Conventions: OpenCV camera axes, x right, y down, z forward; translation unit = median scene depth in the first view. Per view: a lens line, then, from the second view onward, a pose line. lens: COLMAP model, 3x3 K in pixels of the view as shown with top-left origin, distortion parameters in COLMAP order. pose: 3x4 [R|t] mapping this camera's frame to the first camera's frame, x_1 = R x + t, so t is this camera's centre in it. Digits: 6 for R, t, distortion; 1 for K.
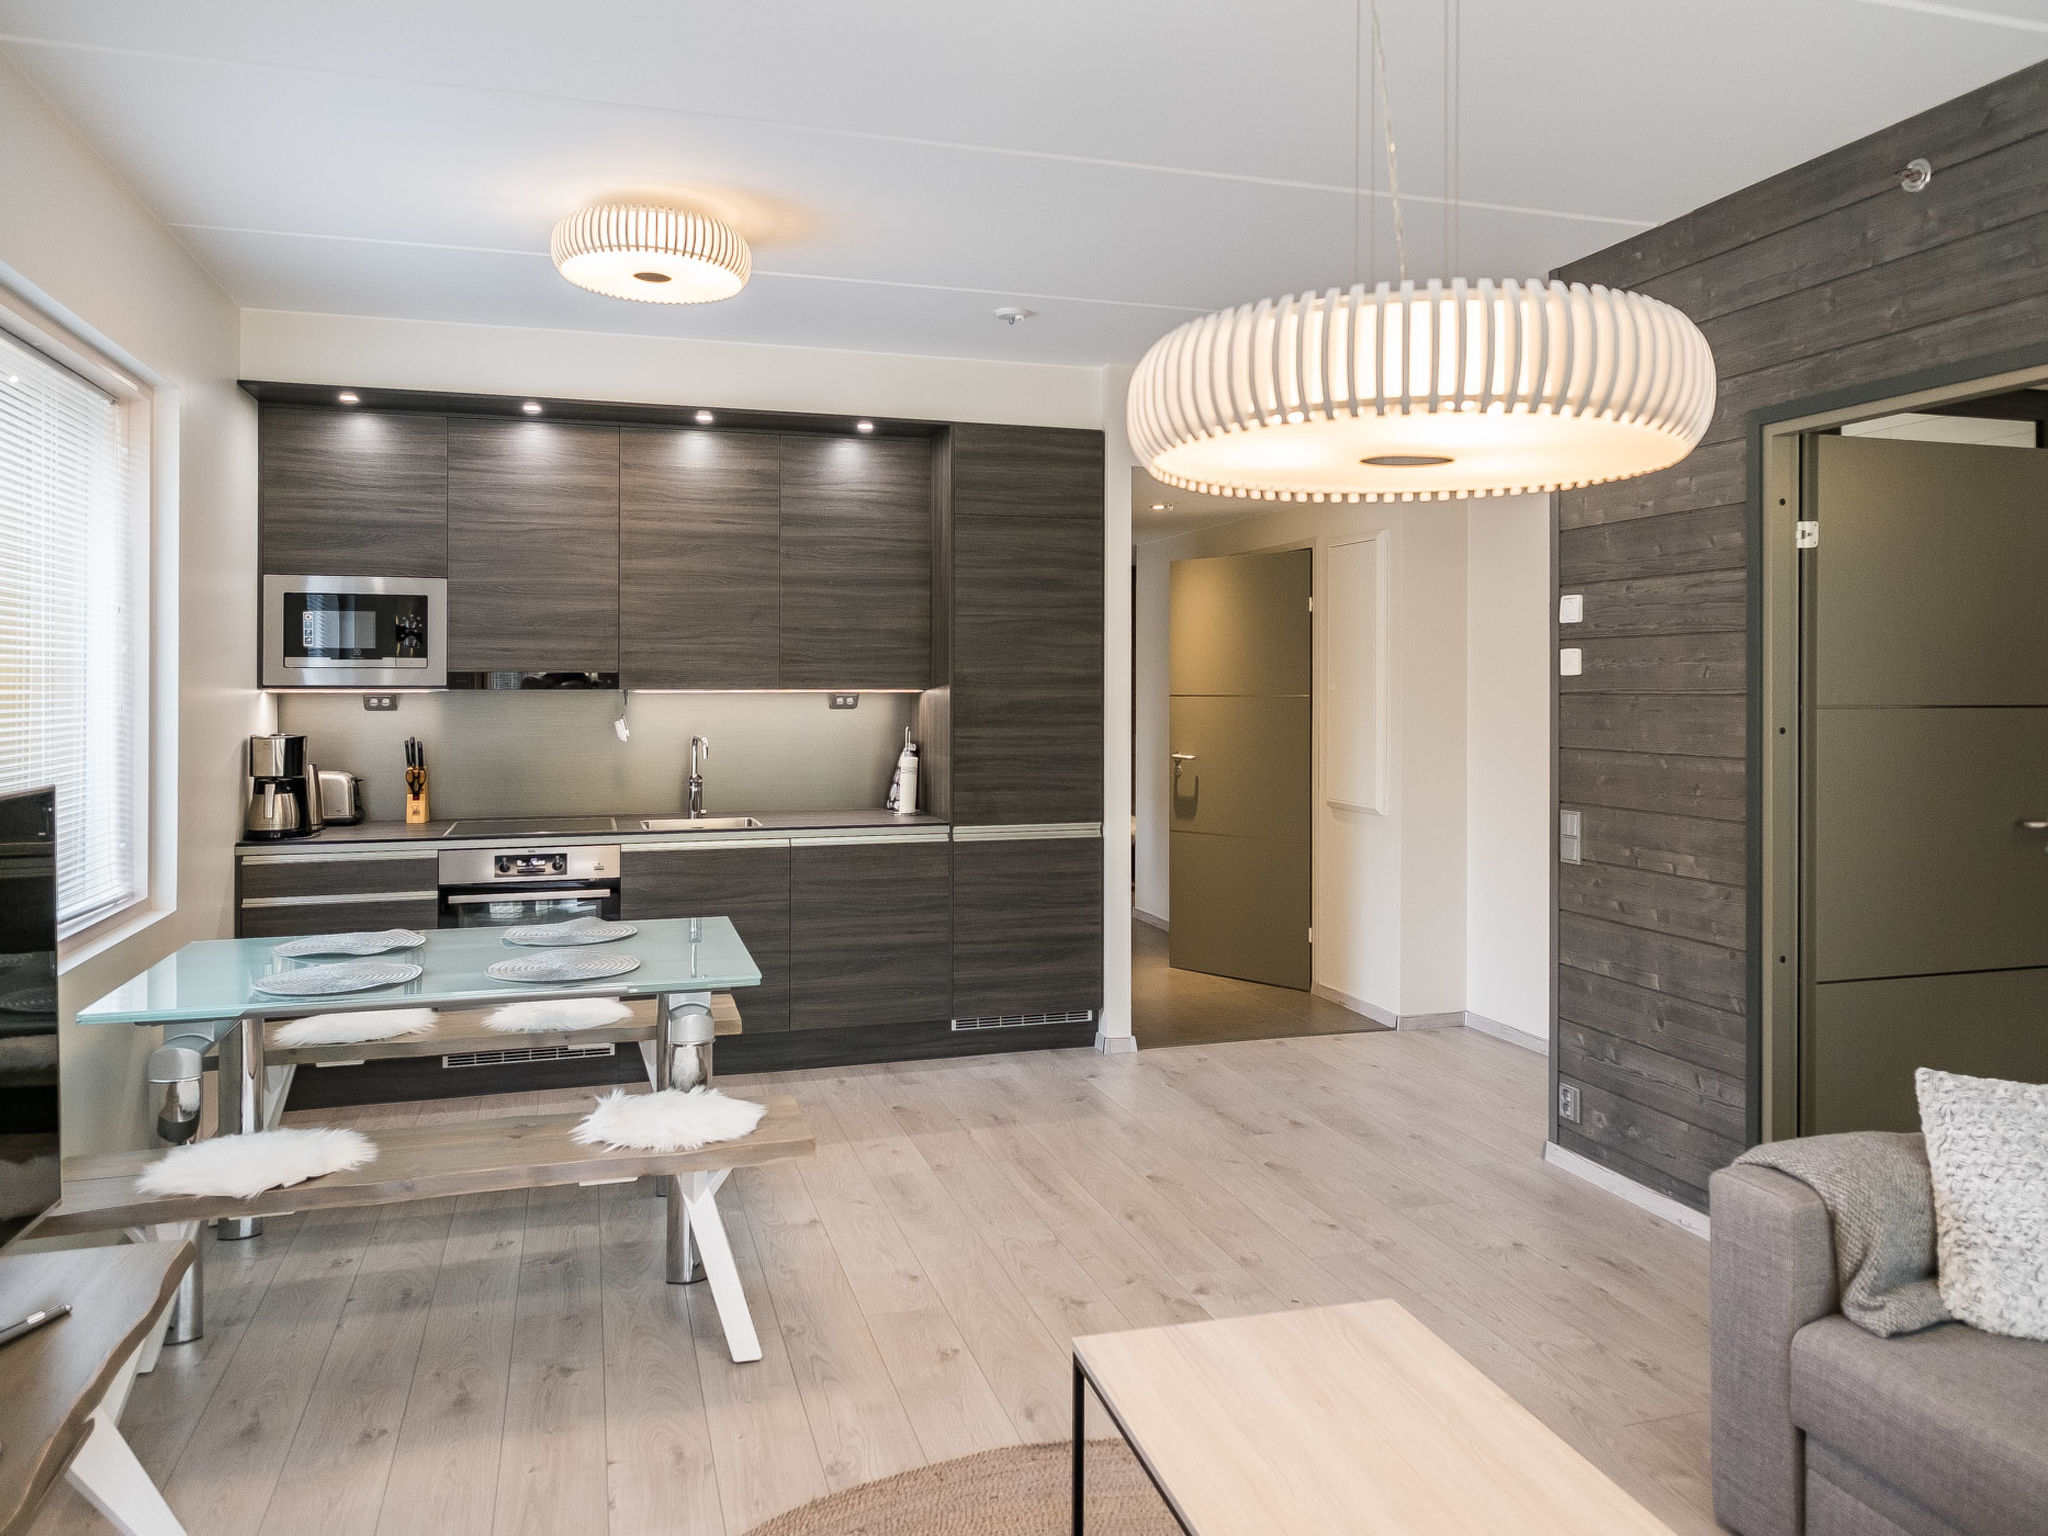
lens RADIAL K [[1470.4, 0, 1024.0], [0, 1470.4, 667.6], [0, 0, 1]] dist [-0.069332, 0.033435]
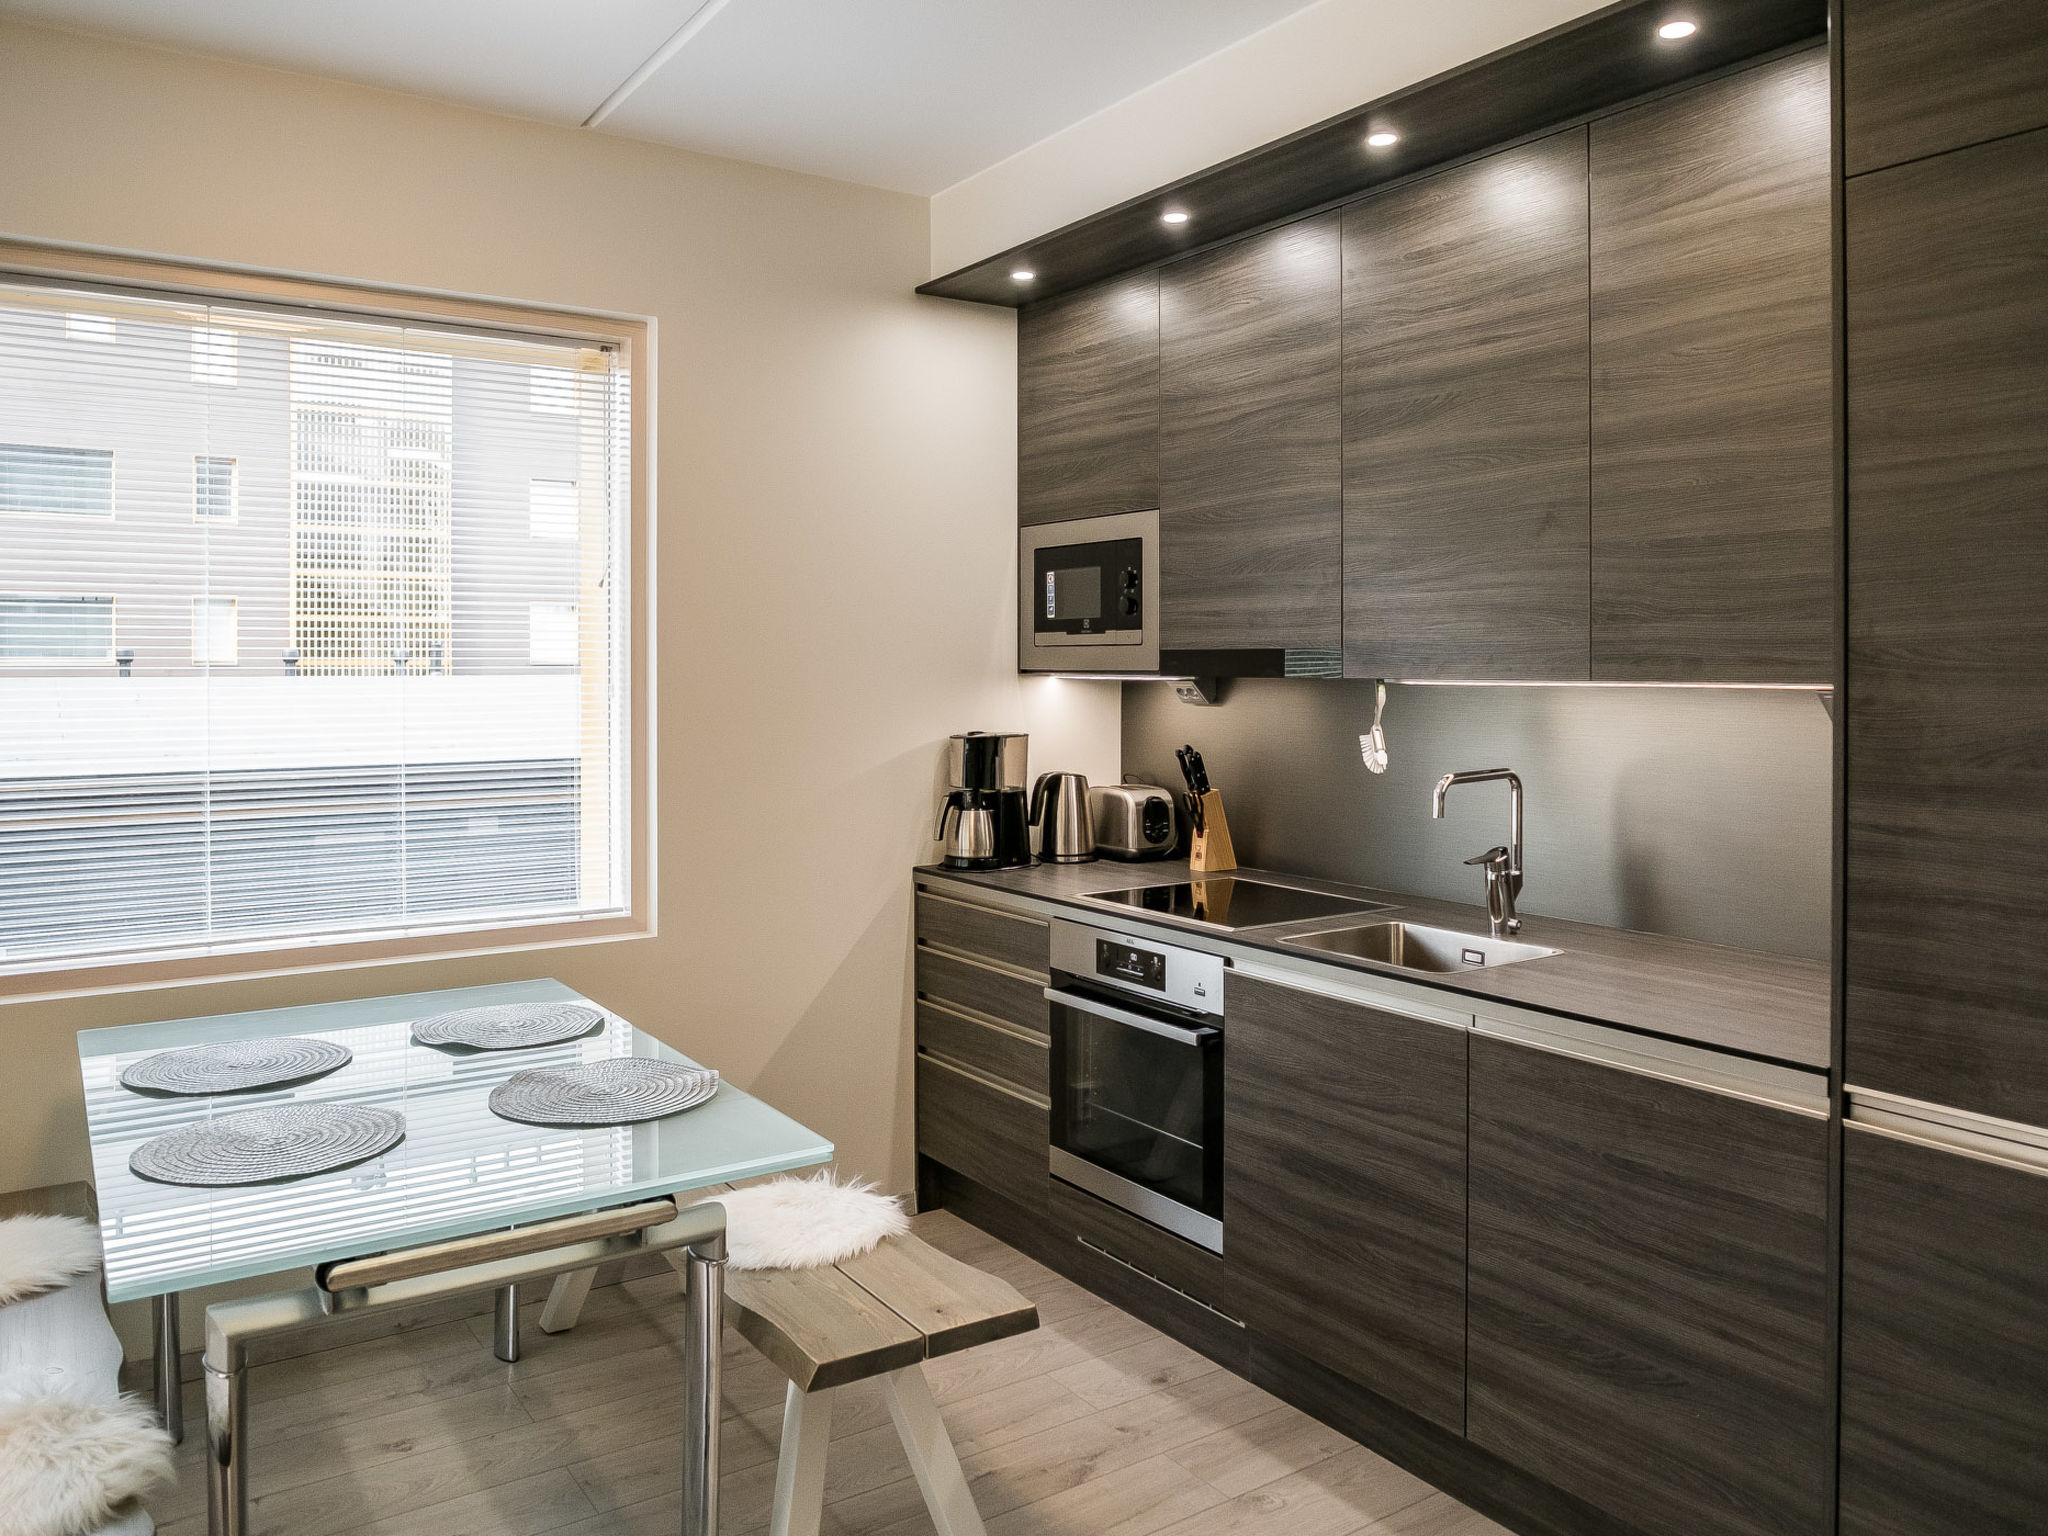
lens RADIAL K [[1470.4, 0, 1024.0], [0, 1470.4, 667.6], [0, 0, 1]] dist [-0.069332, 0.033435]
pose [[0.301818, 0.001029, -0.953365, 0.222934], [0.009691, 0.999944, 0.004148, 0.007469], [0.953316, -0.010491, 0.301791, 0.738595]]
